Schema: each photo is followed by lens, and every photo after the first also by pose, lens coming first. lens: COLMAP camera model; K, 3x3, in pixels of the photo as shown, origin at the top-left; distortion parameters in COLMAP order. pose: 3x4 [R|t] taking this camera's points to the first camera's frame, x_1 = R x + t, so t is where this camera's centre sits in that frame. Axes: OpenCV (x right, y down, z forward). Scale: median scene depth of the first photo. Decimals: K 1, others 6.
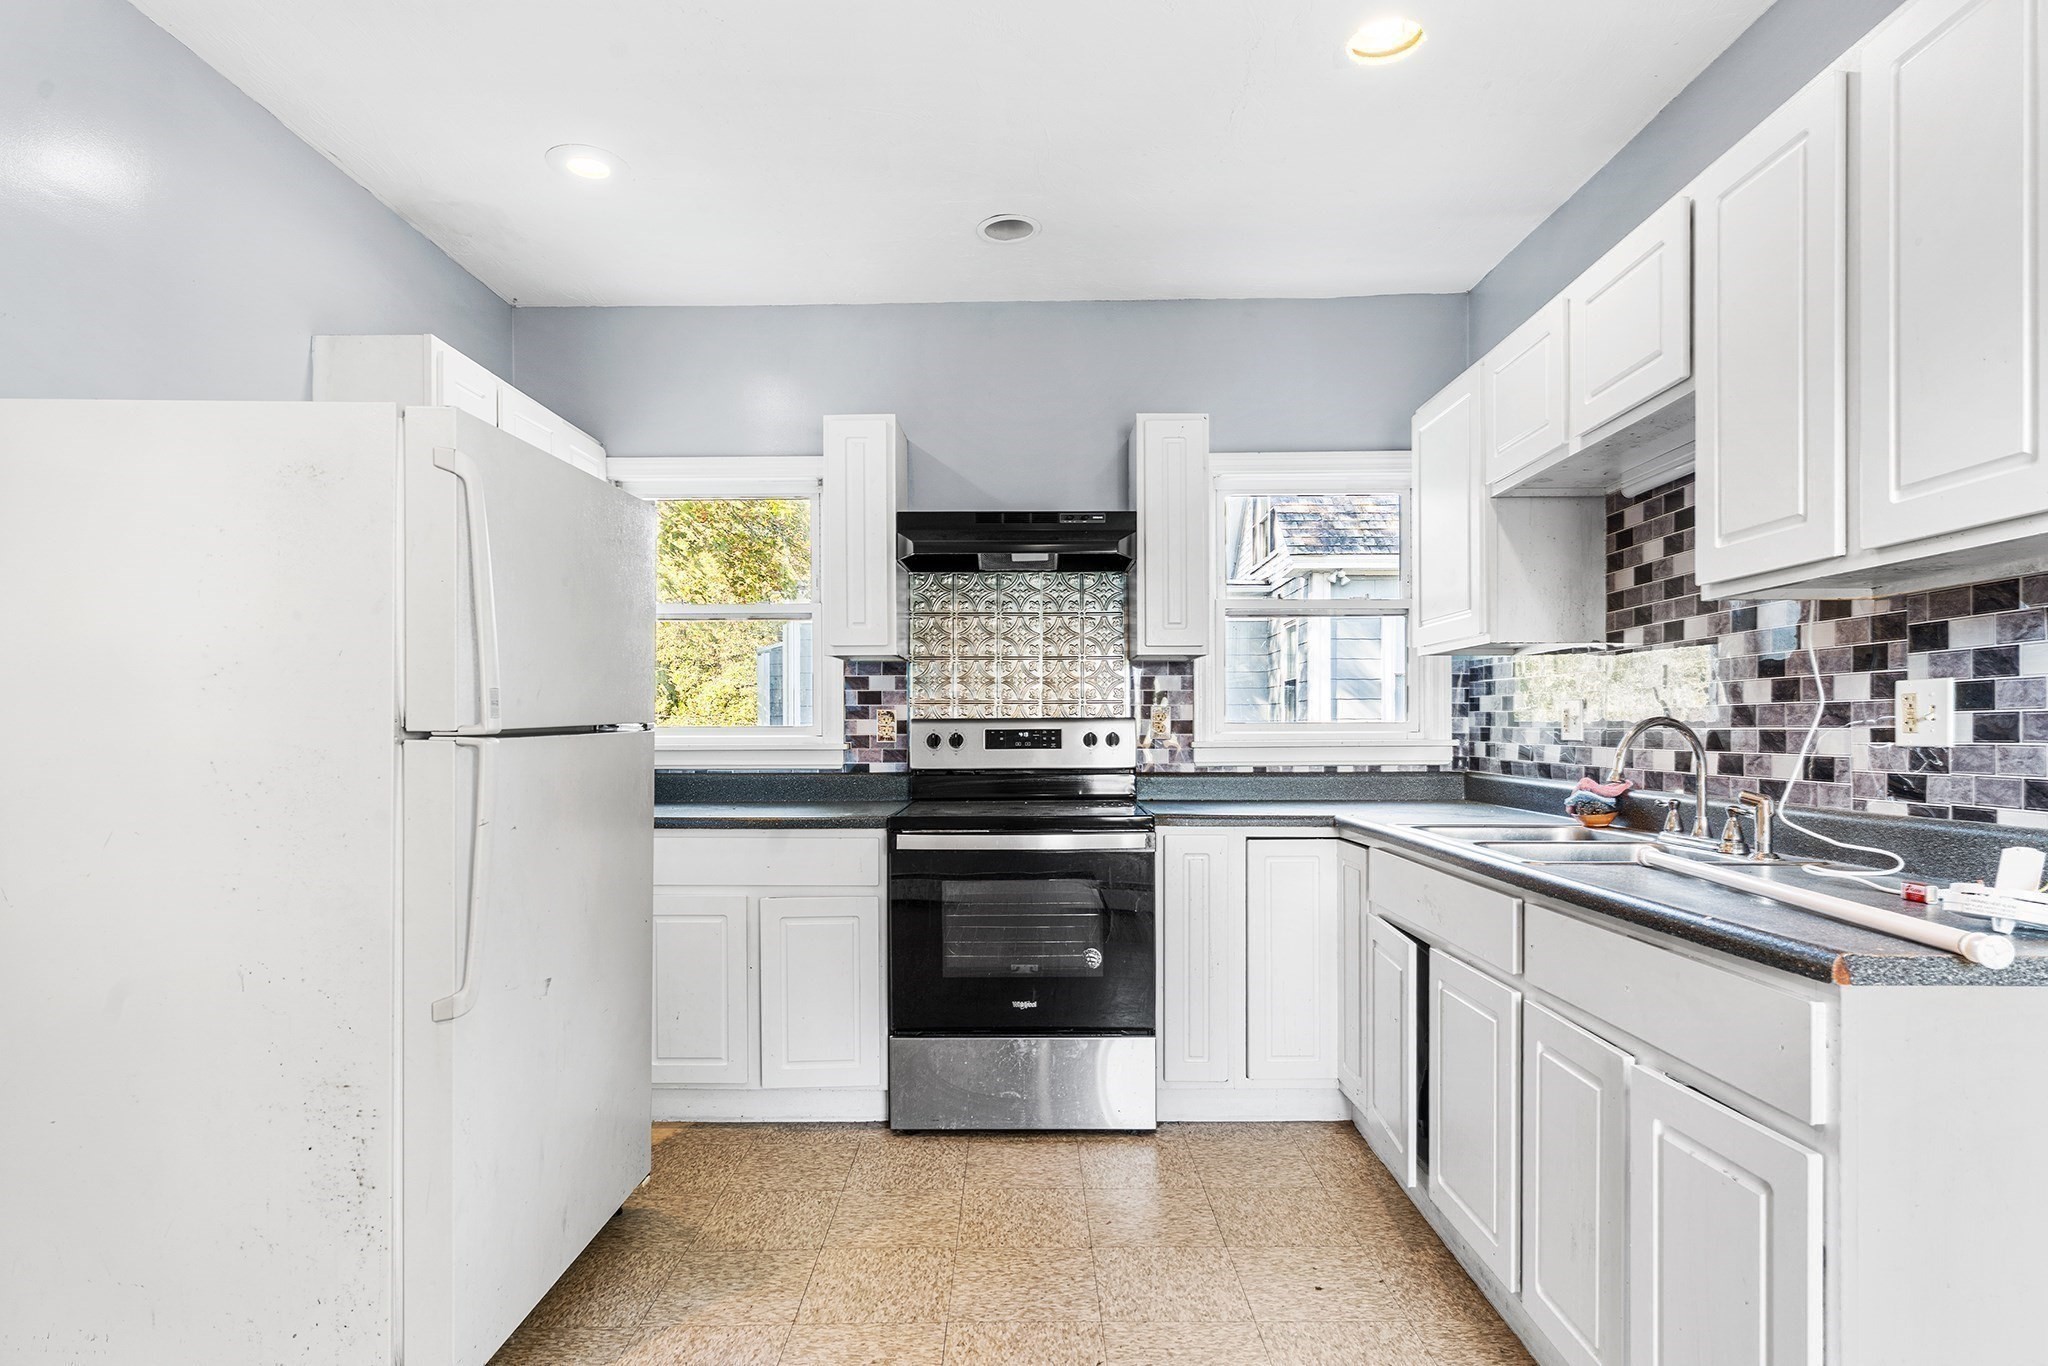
lens RADIAL K [[1099.8, 0, 1025.4], [0, 1099.8, 723.7], [0, 0, 1]] dist [0.001146, -0.000212]
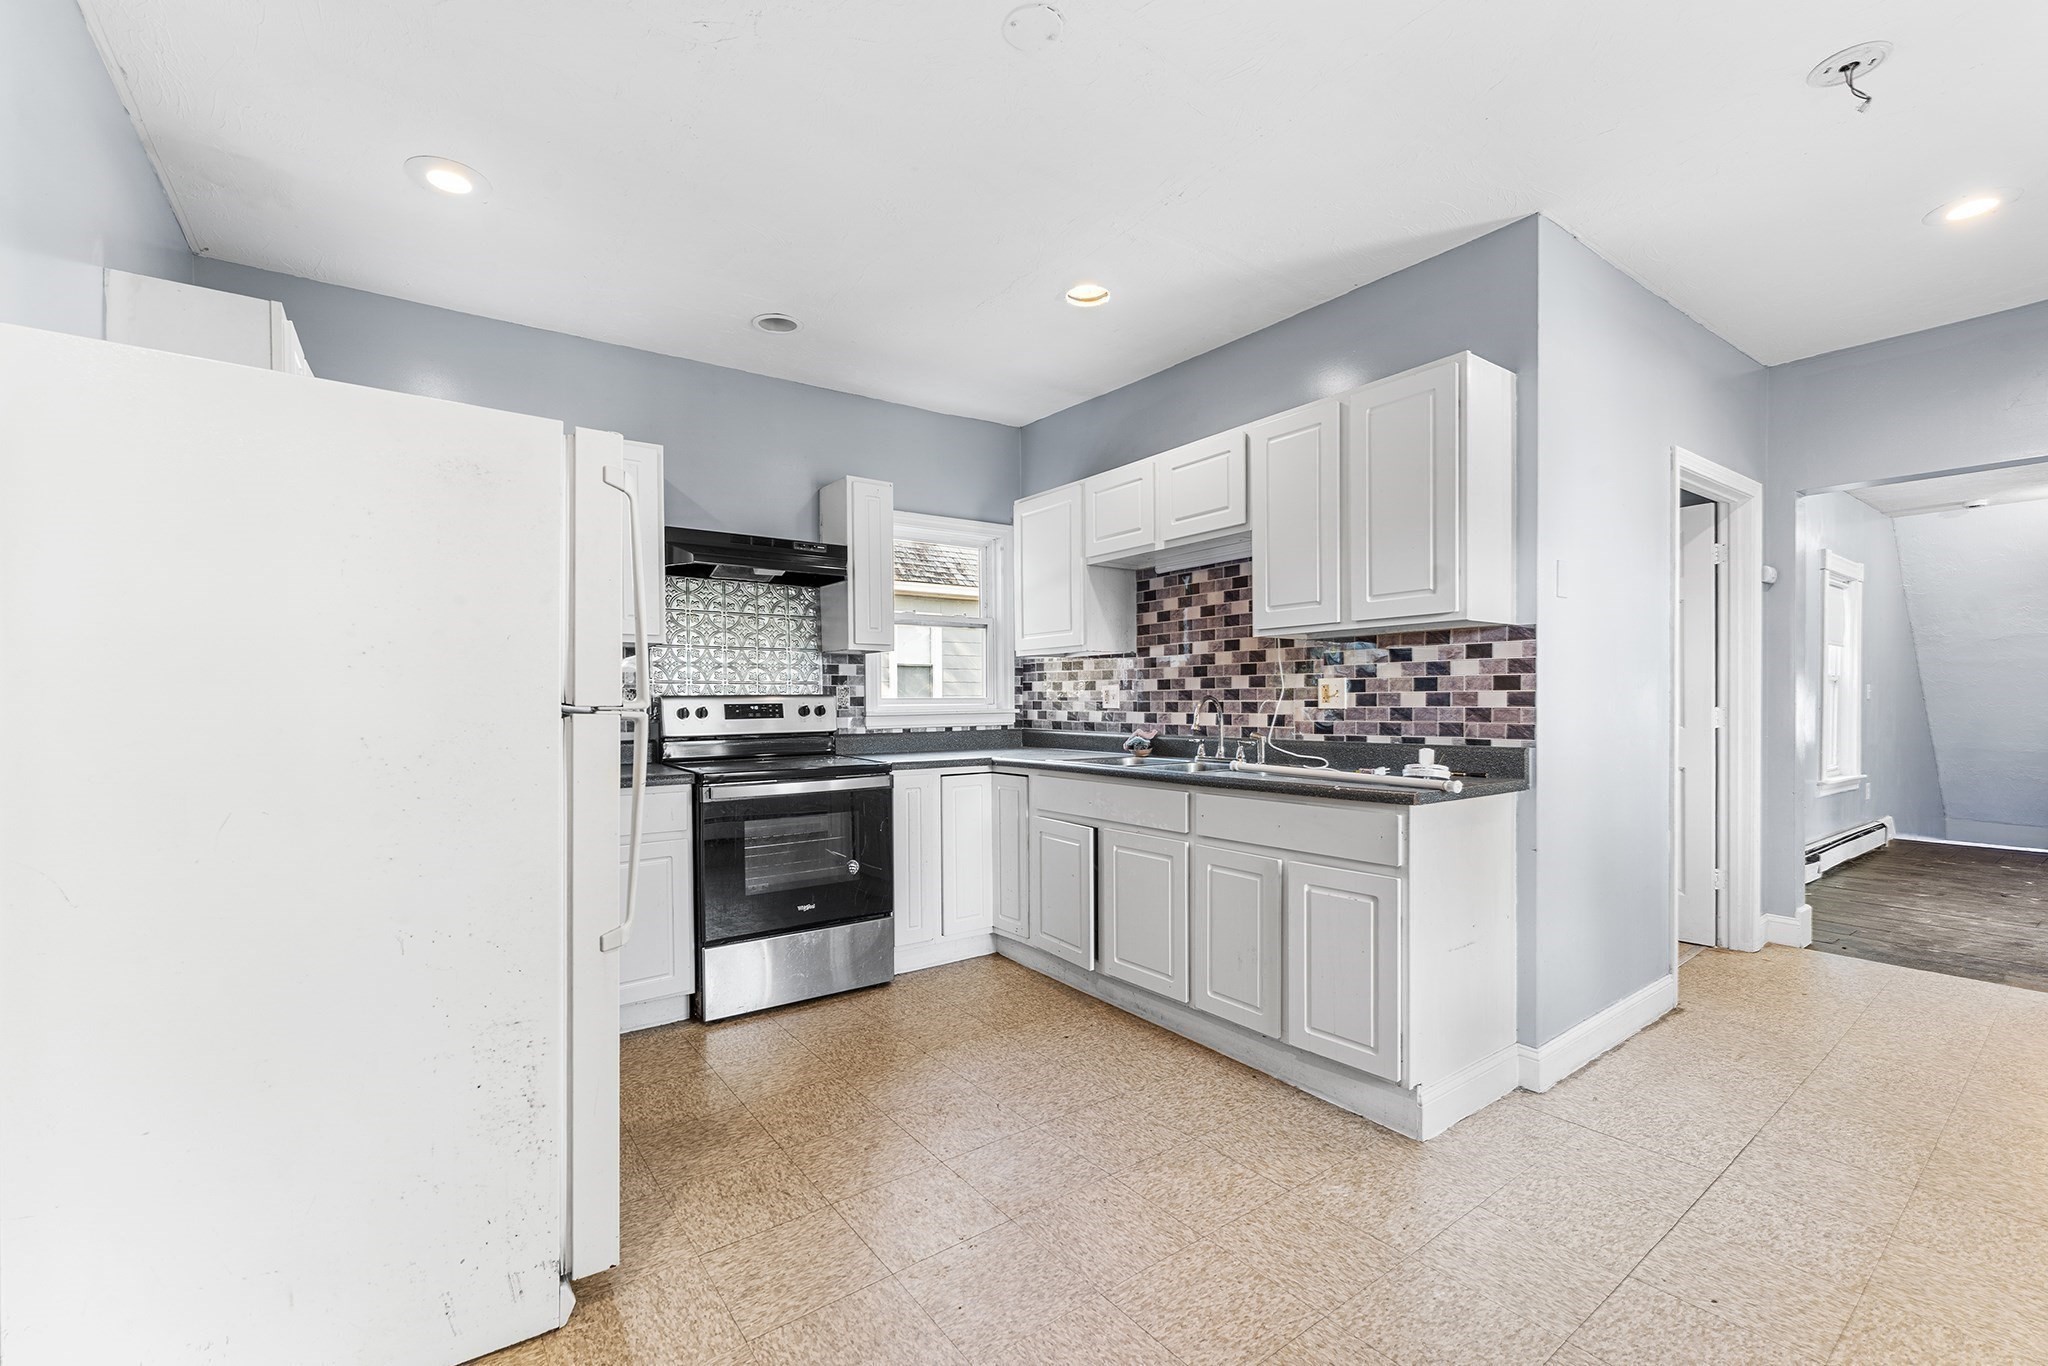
lens RADIAL K [[858.5, 0, 1022.7], [0, 858.5, 705.1], [0, 0, 1]] dist [-0.001869, 0.000103]
pose [[0.806043, -0.005981, 0.591827, -0.400365], [0.002000, 0.999971, 0.007383, -0.000219], [-0.591854, -0.004767, 0.806031, -0.005825]]
